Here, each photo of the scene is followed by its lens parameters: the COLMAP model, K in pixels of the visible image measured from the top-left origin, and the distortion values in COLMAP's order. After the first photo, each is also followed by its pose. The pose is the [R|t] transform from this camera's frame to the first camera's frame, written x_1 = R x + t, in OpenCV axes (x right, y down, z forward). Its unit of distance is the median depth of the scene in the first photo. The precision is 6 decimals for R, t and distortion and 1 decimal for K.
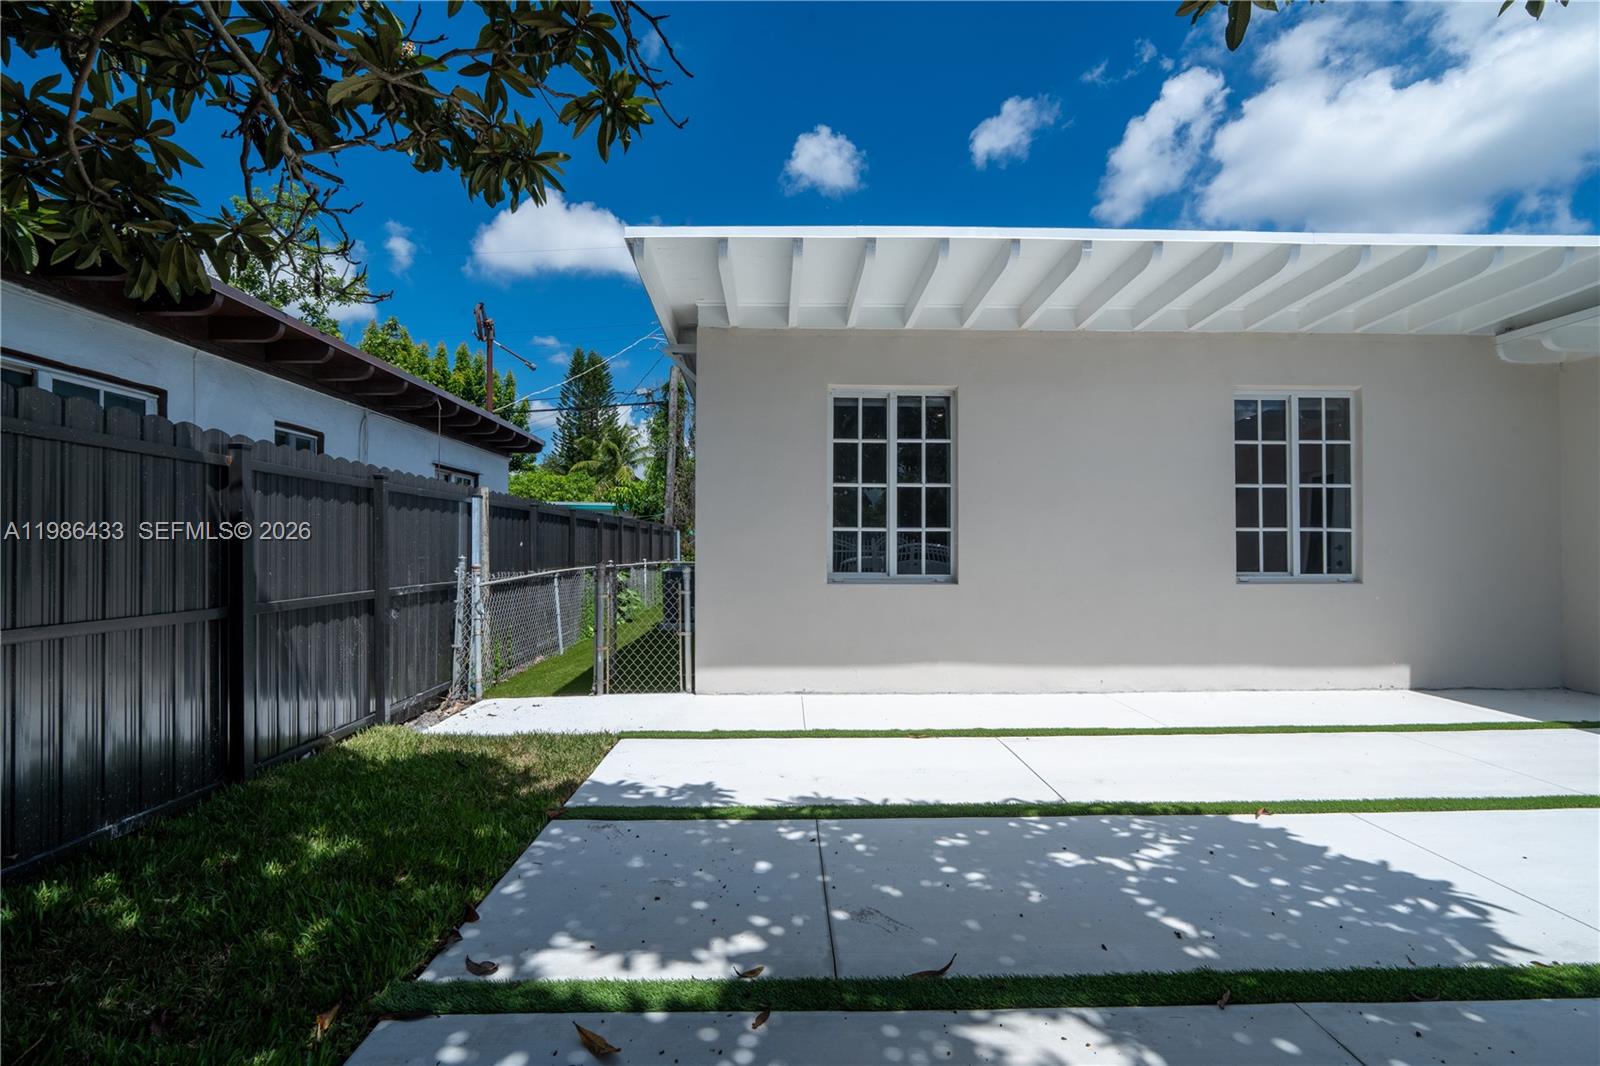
lens RADIAL K [[732.4, 0, 803.8], [0, 732.4, 546.1], [0, 0, 1]] dist [0.001121, 0.000565]
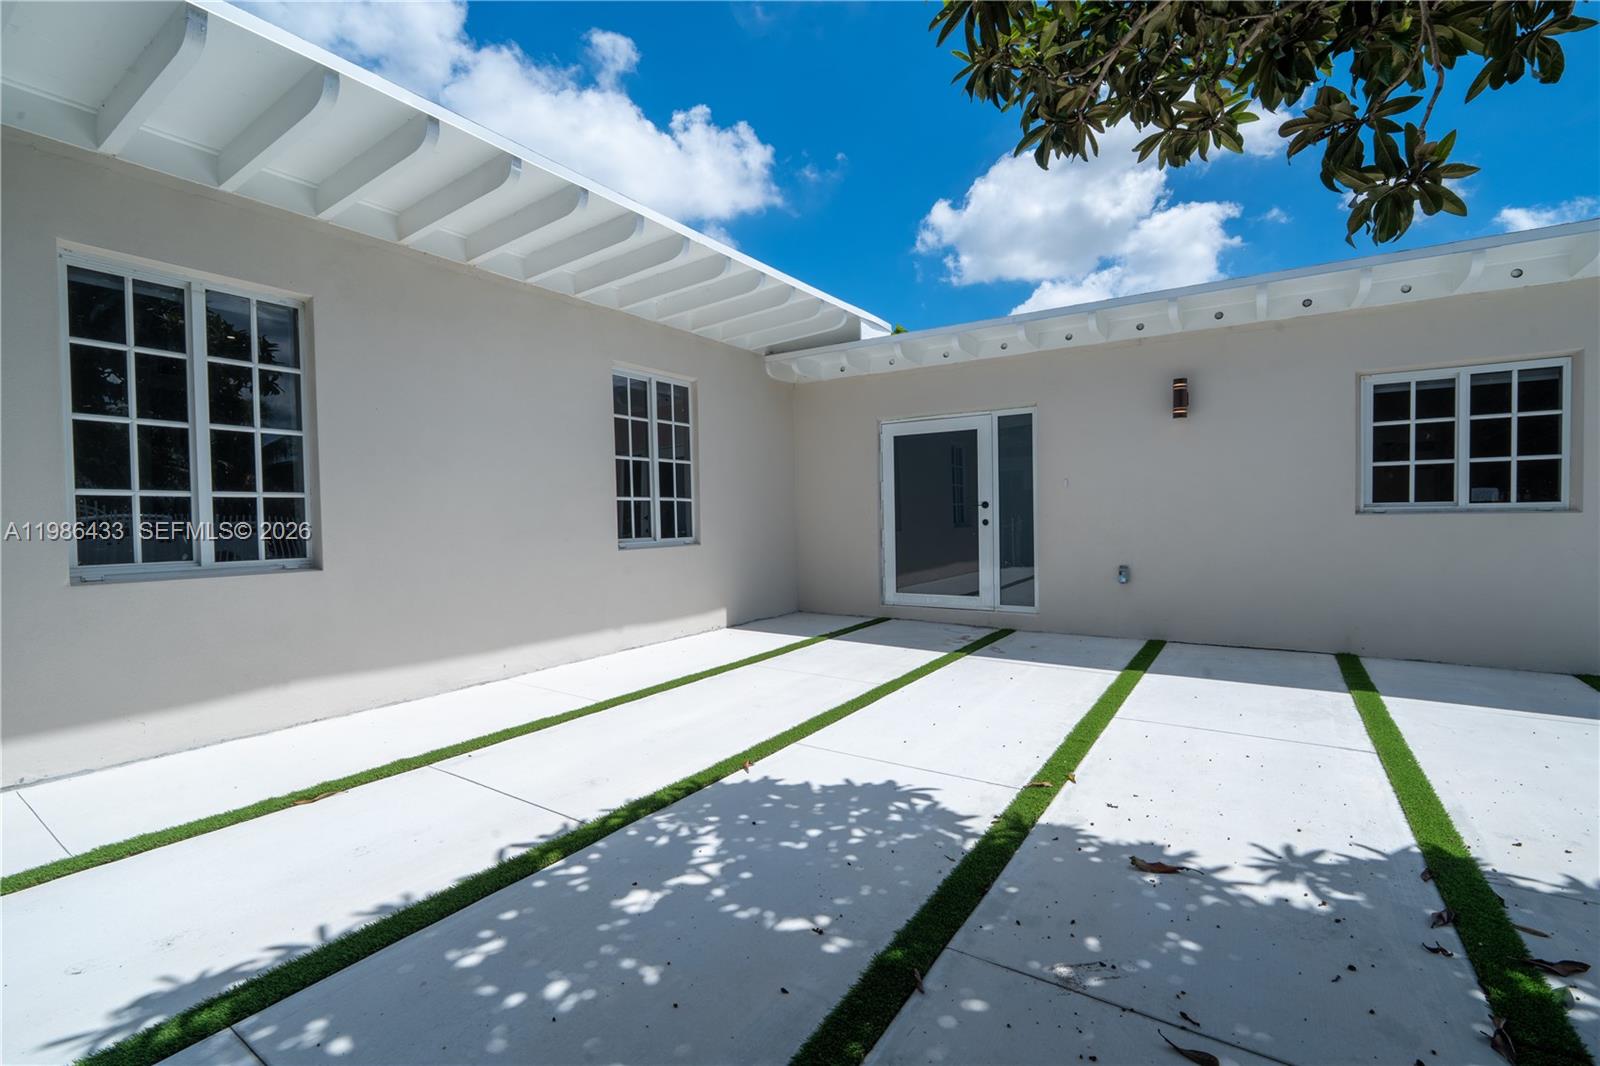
lens RADIAL K [[702.0, 0, 804.6], [0, 702.0, 526.6], [0, 0, 1]] dist [-0.010404, 0.000269]
pose [[0.572075, -0.024289, 0.819841, -0.080826], [0.013097, 0.999704, 0.020479, 0.000515], [-0.820097, -0.000979, 0.572224, 0.210019]]
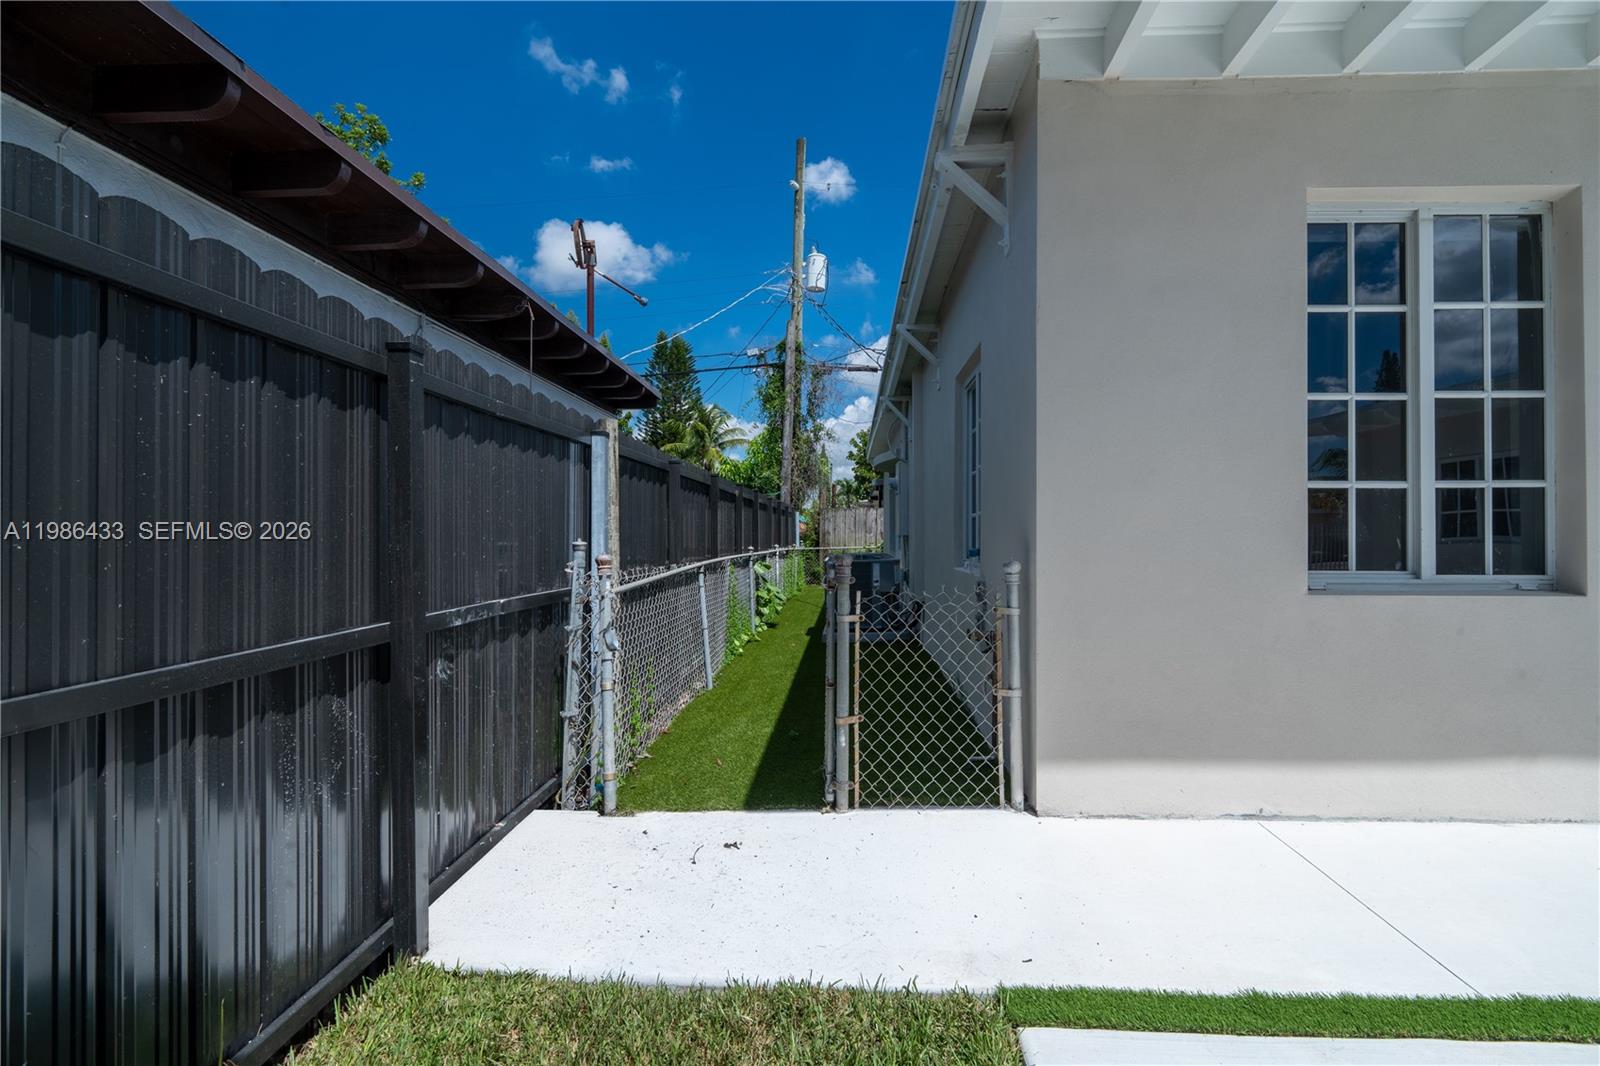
lens RADIAL K [[710.8, 0, 826.9], [0, 710.8, 532.5], [0, 0, 1]] dist [-0.002487, -0.000139]
pose [[0.998139, -0.003067, -0.060896, -0.257108], [0.003159, 0.999994, 0.001406, 0.007983], [0.060891, -0.001596, 0.998143, 0.501715]]
